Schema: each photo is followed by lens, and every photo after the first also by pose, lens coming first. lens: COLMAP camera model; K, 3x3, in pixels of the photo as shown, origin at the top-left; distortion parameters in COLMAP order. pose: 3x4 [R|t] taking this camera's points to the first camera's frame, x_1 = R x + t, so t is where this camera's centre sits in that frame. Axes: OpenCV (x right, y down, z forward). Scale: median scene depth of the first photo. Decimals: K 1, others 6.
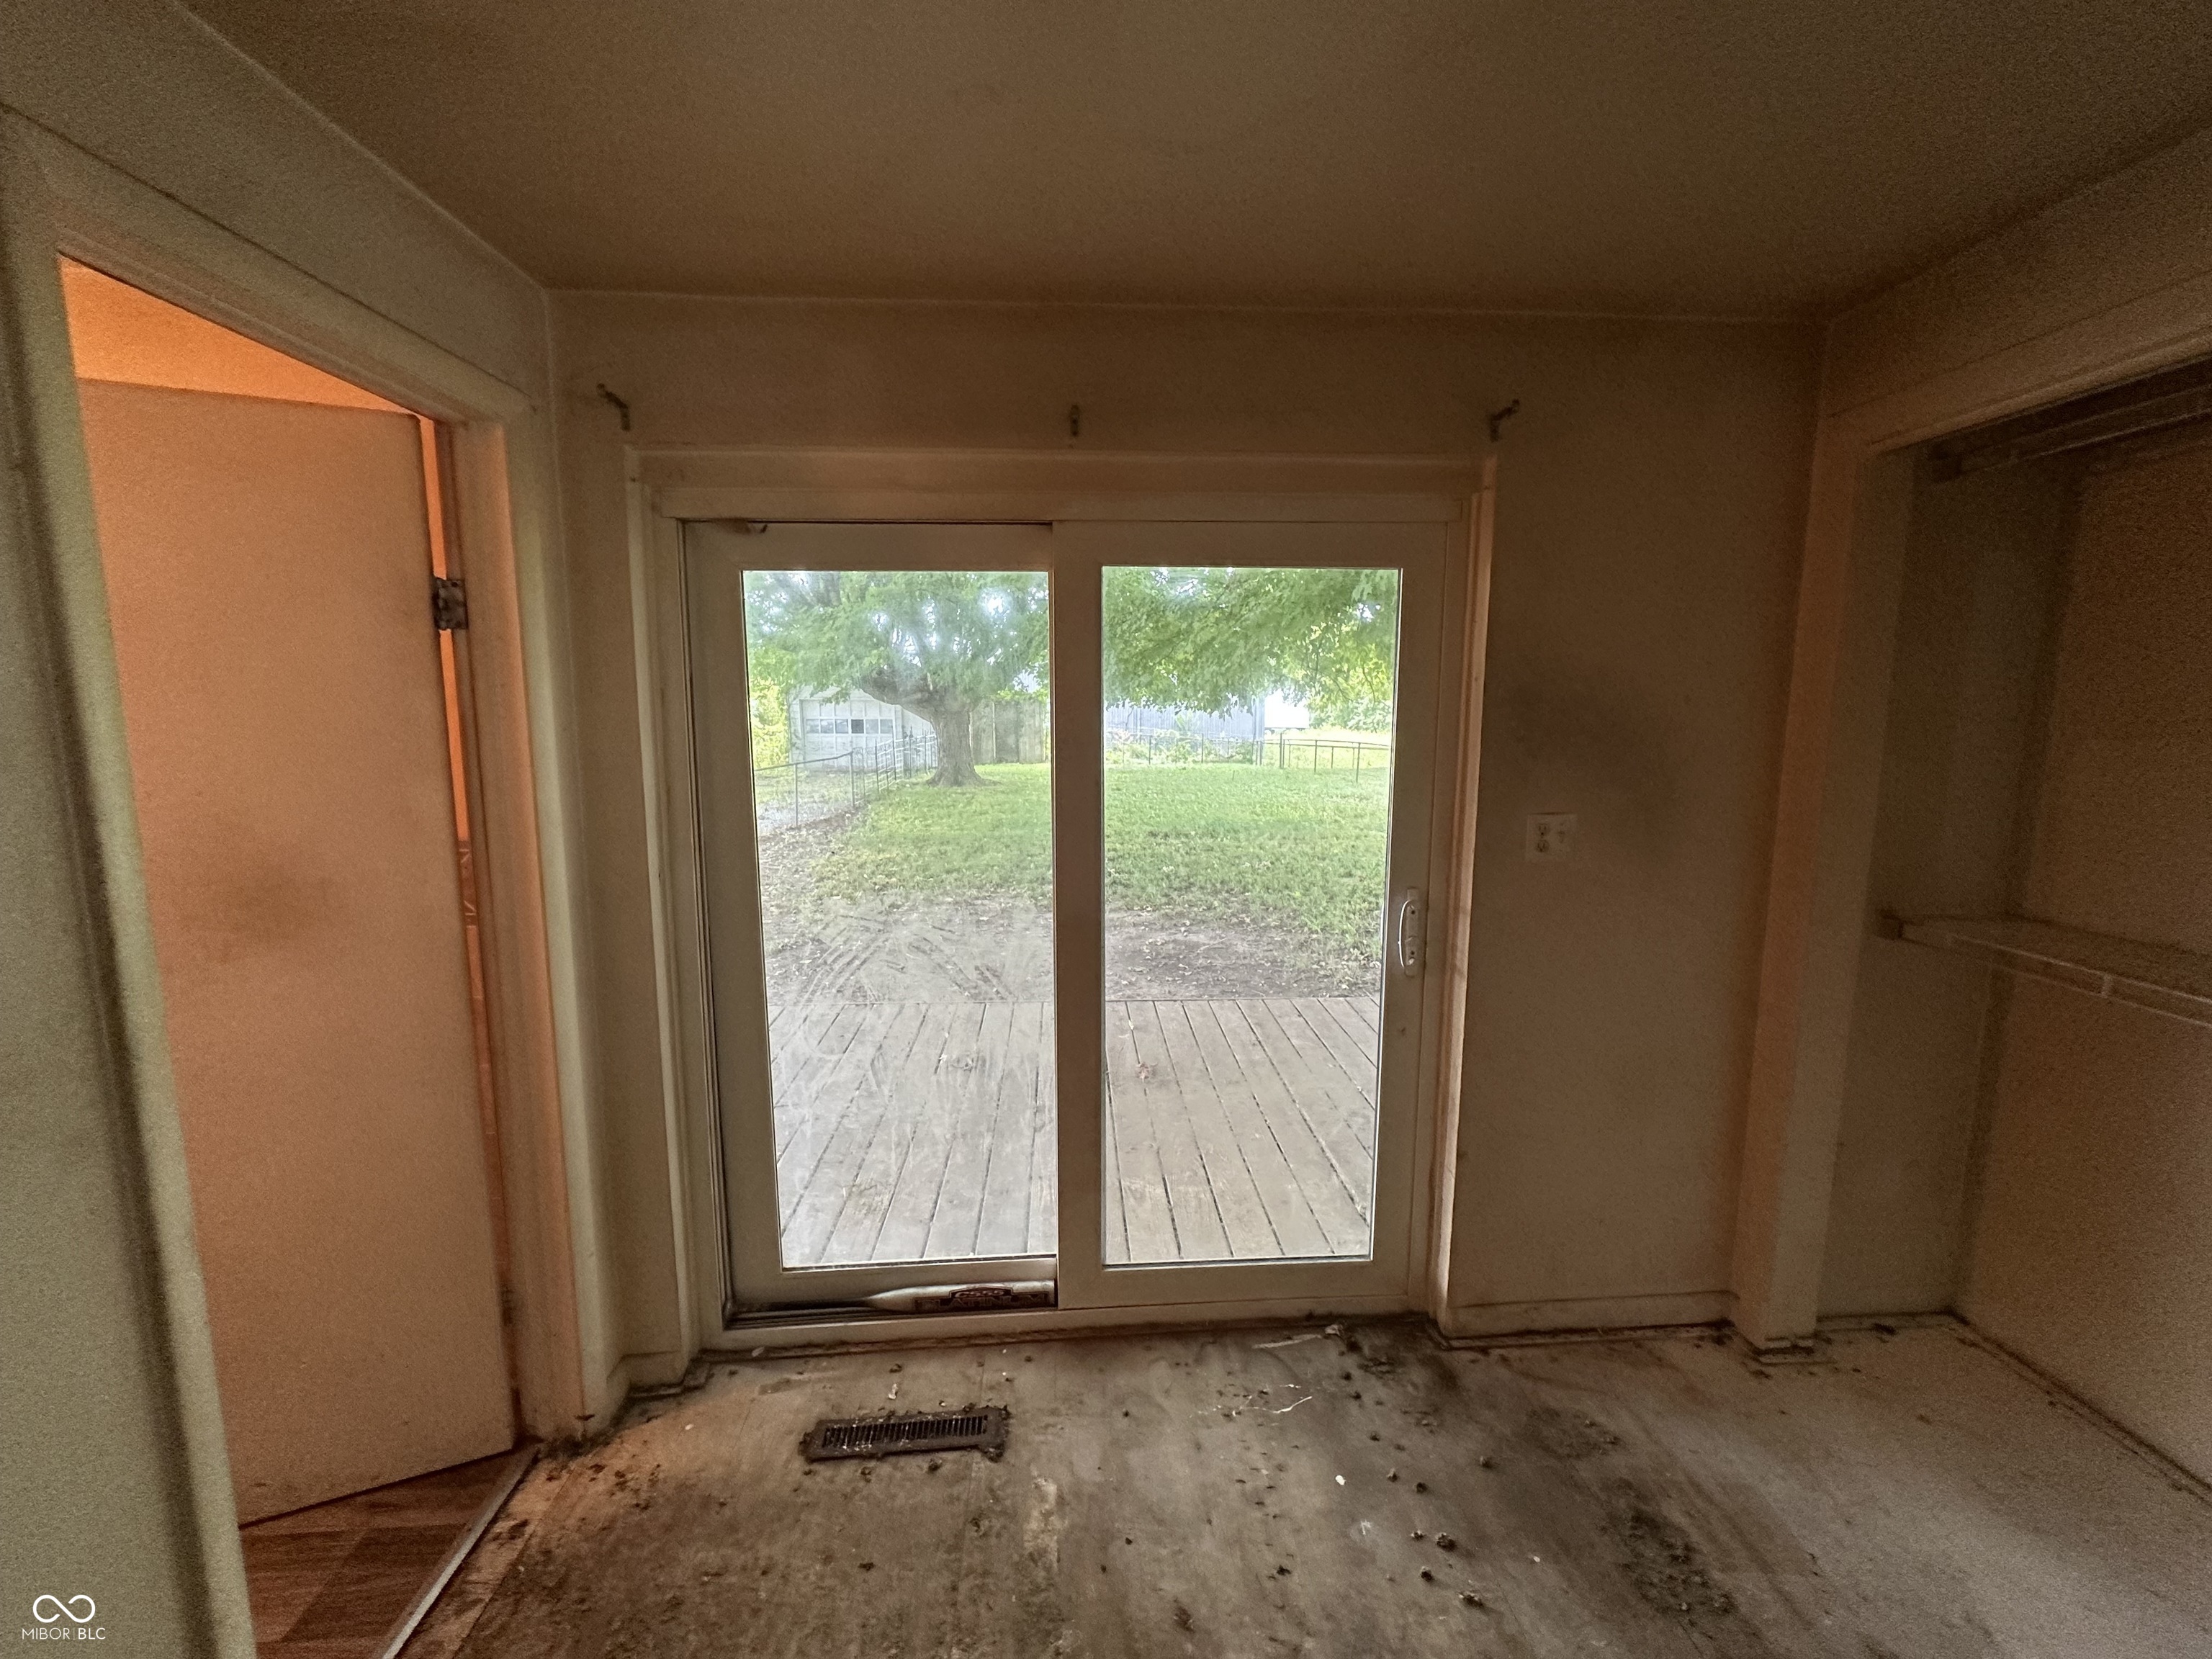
lens RADIAL K [[884.8, 0, 1107.8], [0, 884.8, 827.6], [0, 0, 1]] dist [-0.003951, 0.001166]
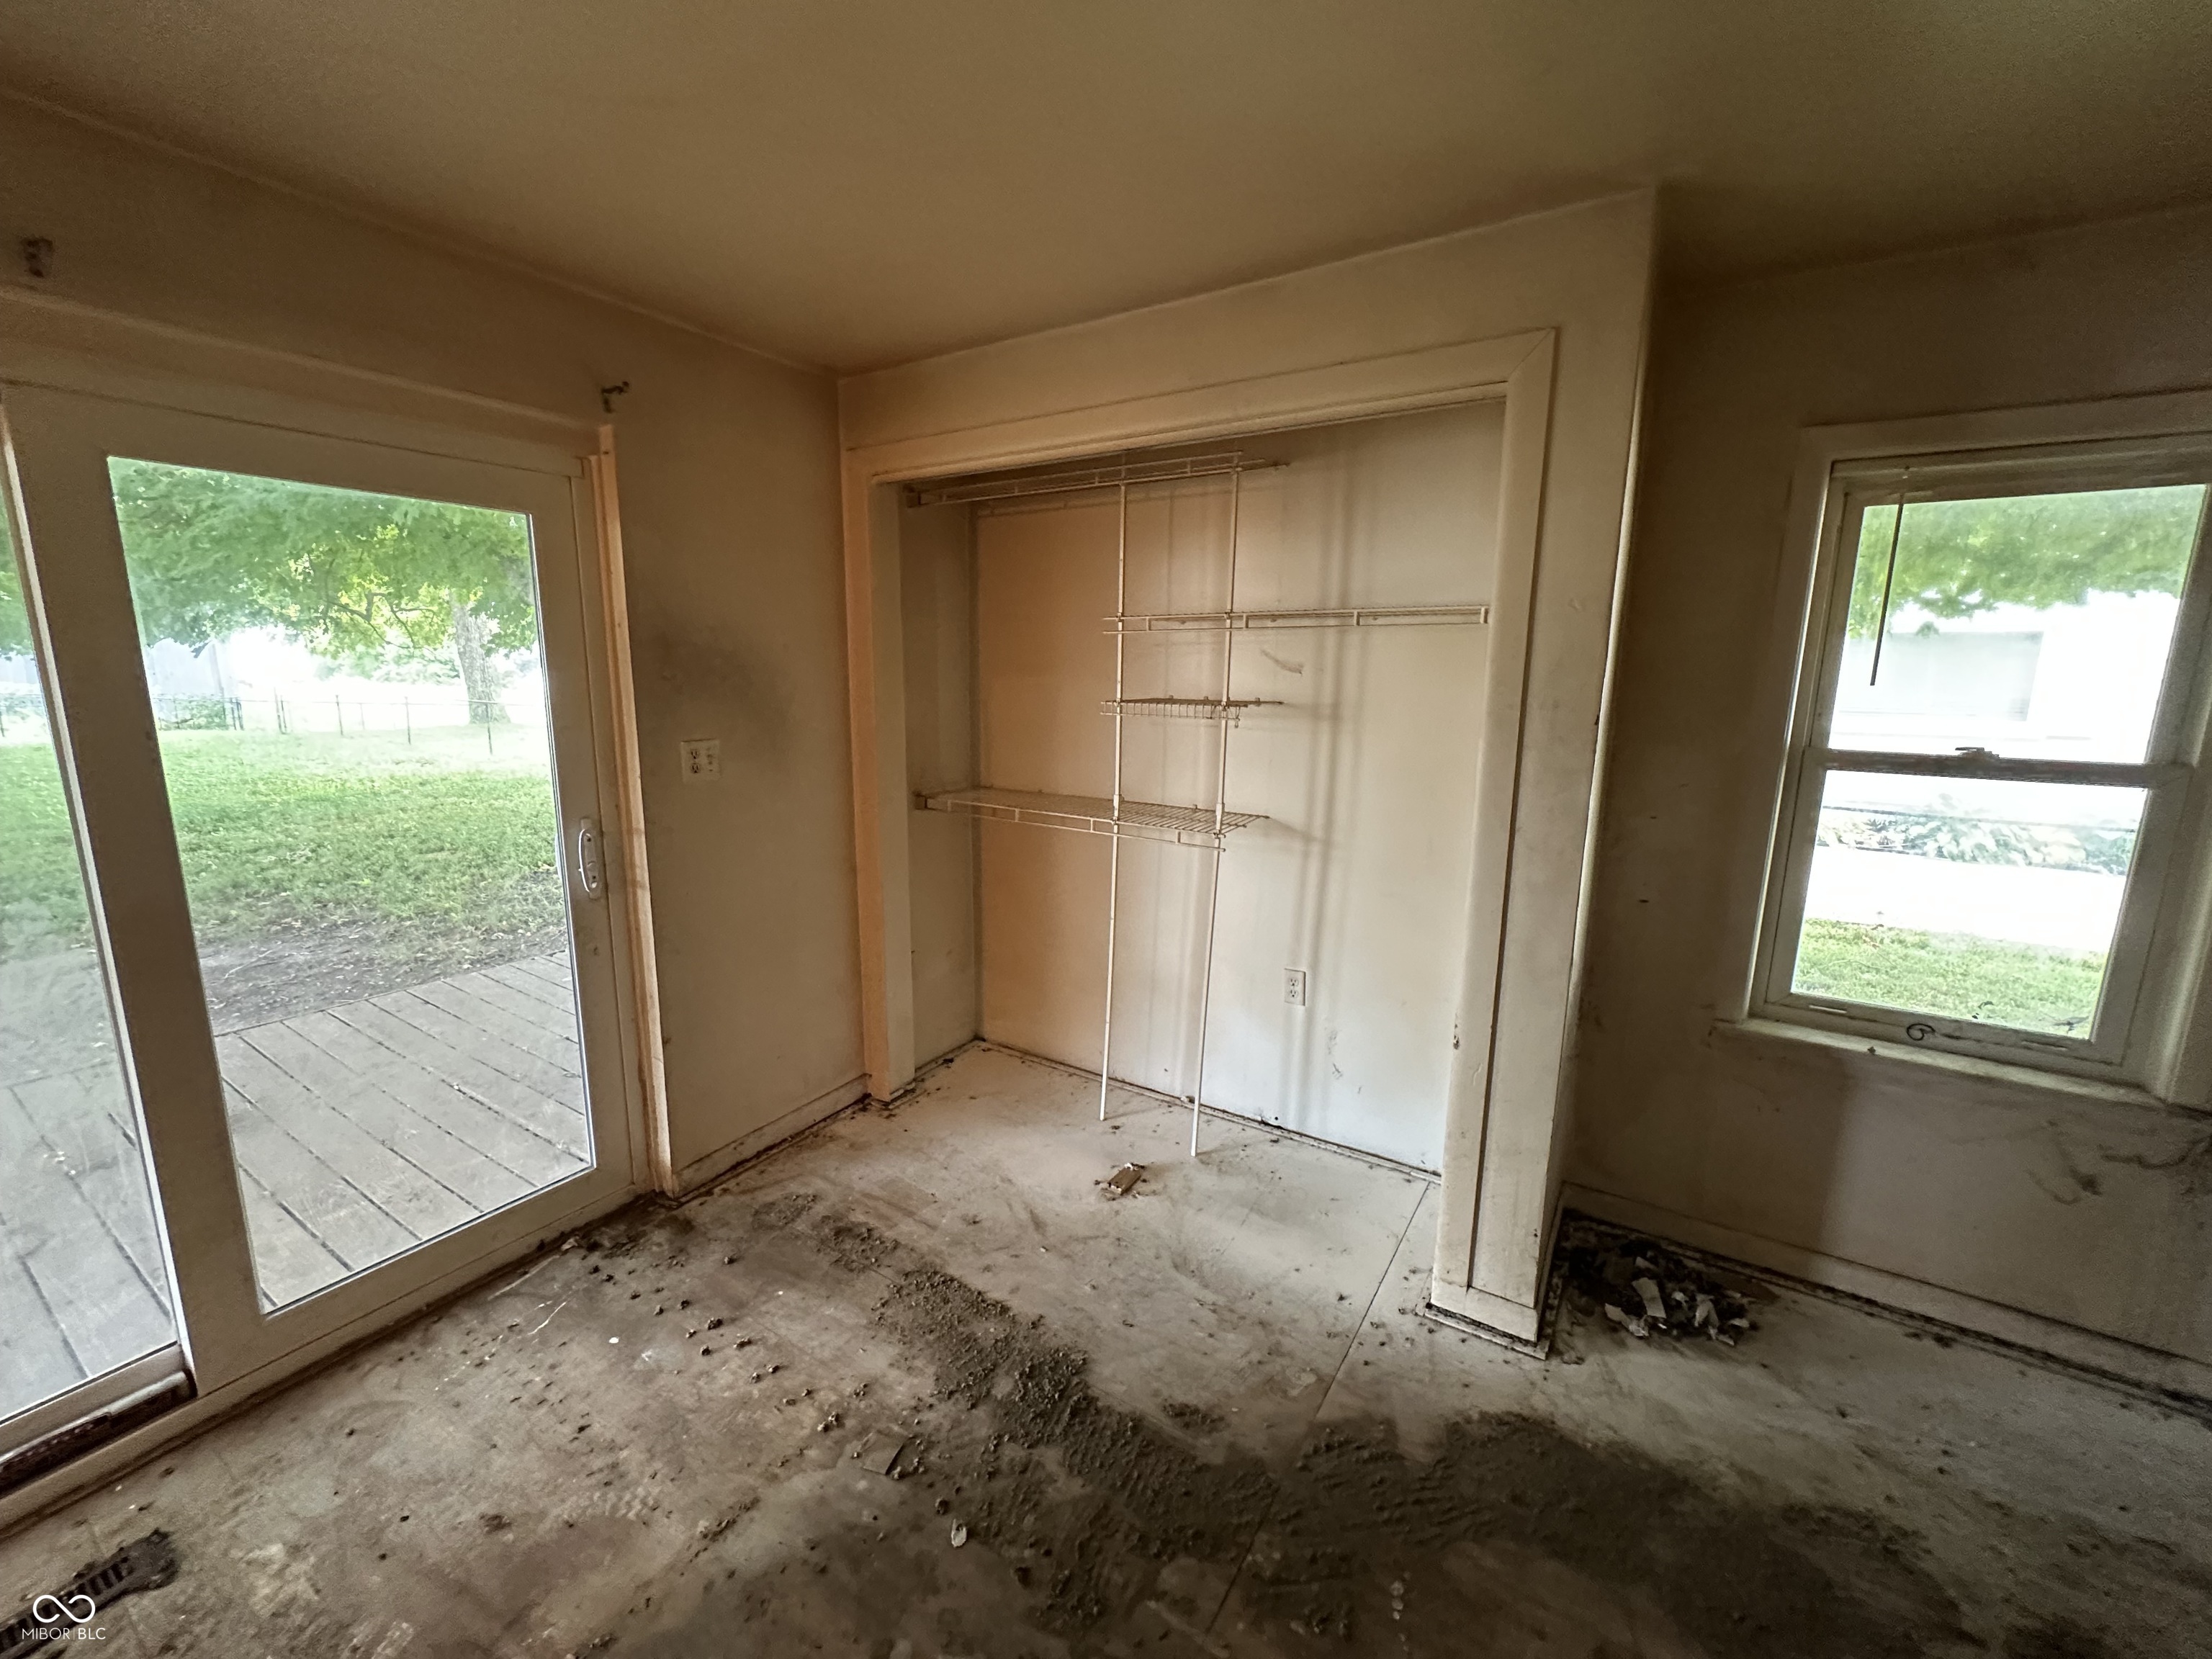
lens RADIAL K [[884.8, 0, 1107.8], [0, 884.8, 827.6], [0, 0, 1]] dist [-0.003951, 0.001166]
pose [[0.579229, -0.139642, 0.803115, -0.162363], [0.095700, 0.990054, 0.103124, 0.031136], [-0.809528, 0.017125, 0.586832, -0.159583]]
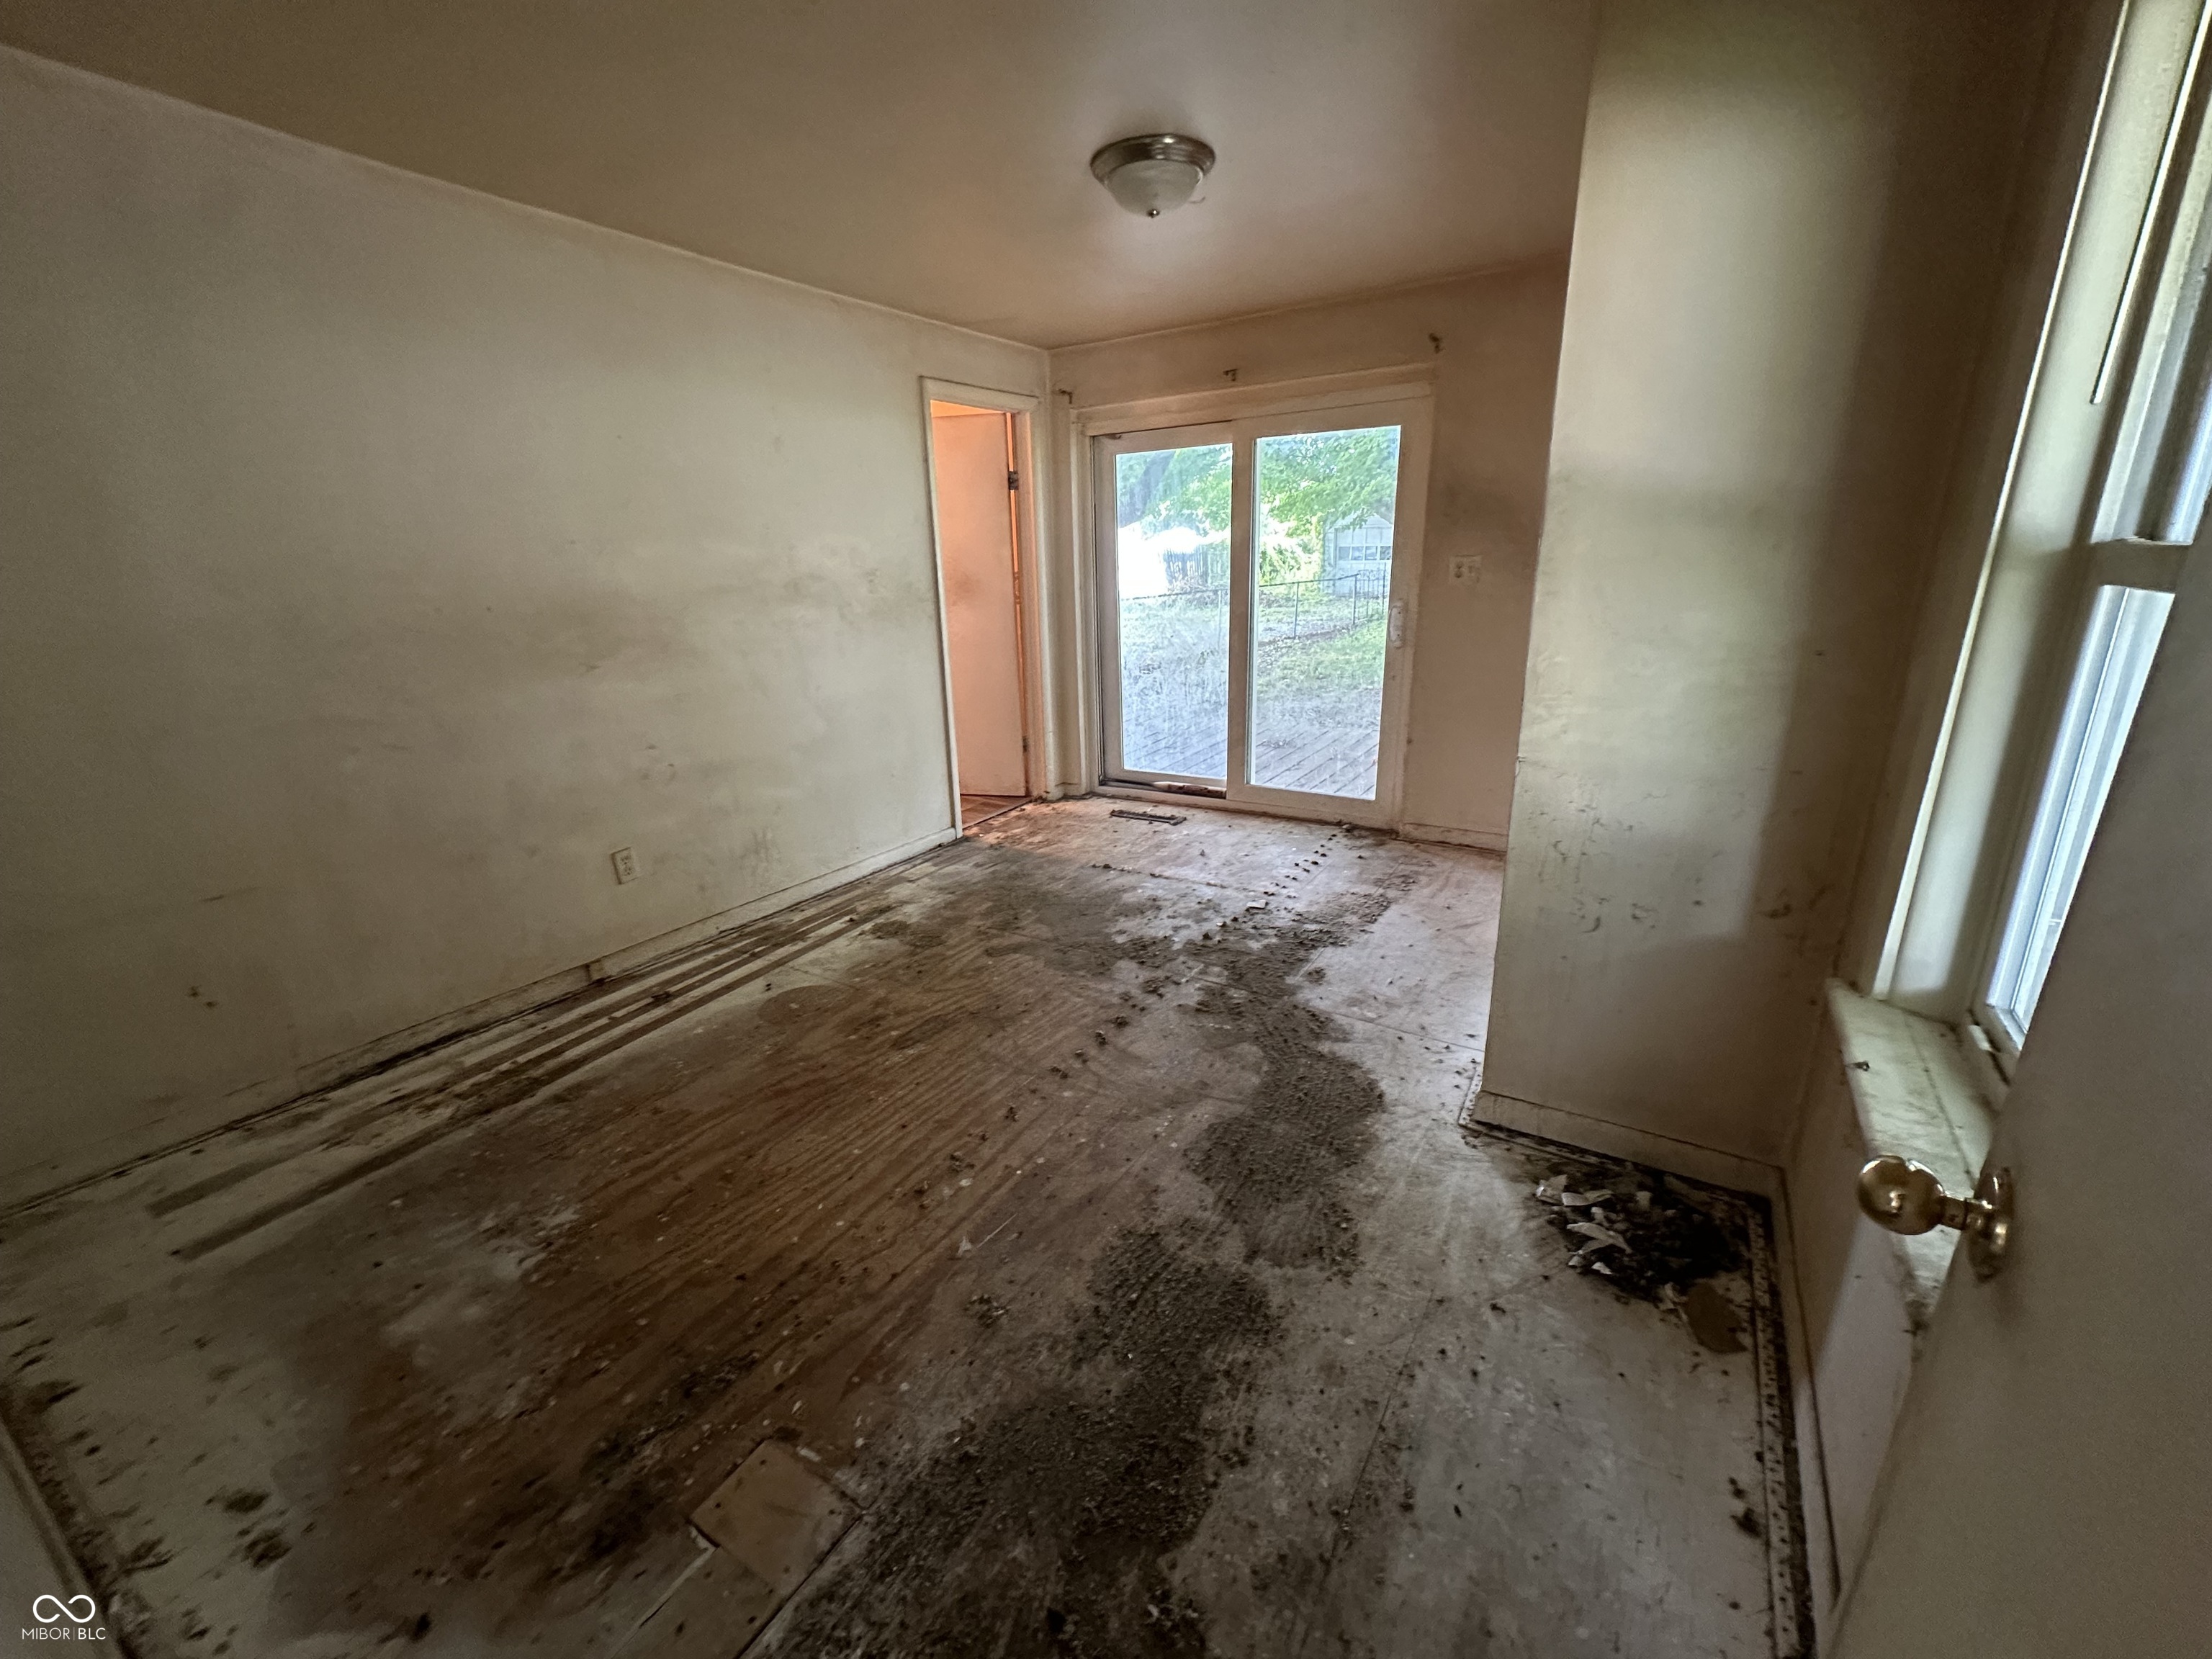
lens RADIAL K [[884.8, 0, 1107.8], [0, 884.8, 827.6], [0, 0, 1]] dist [-0.003951, 0.001166]
pose [[0.817630, 0.151271, -0.555517, 1.013173], [-0.050815, 0.980062, 0.192086, 0.226311], [0.573498, -0.128826, 0.809014, -1.028487]]
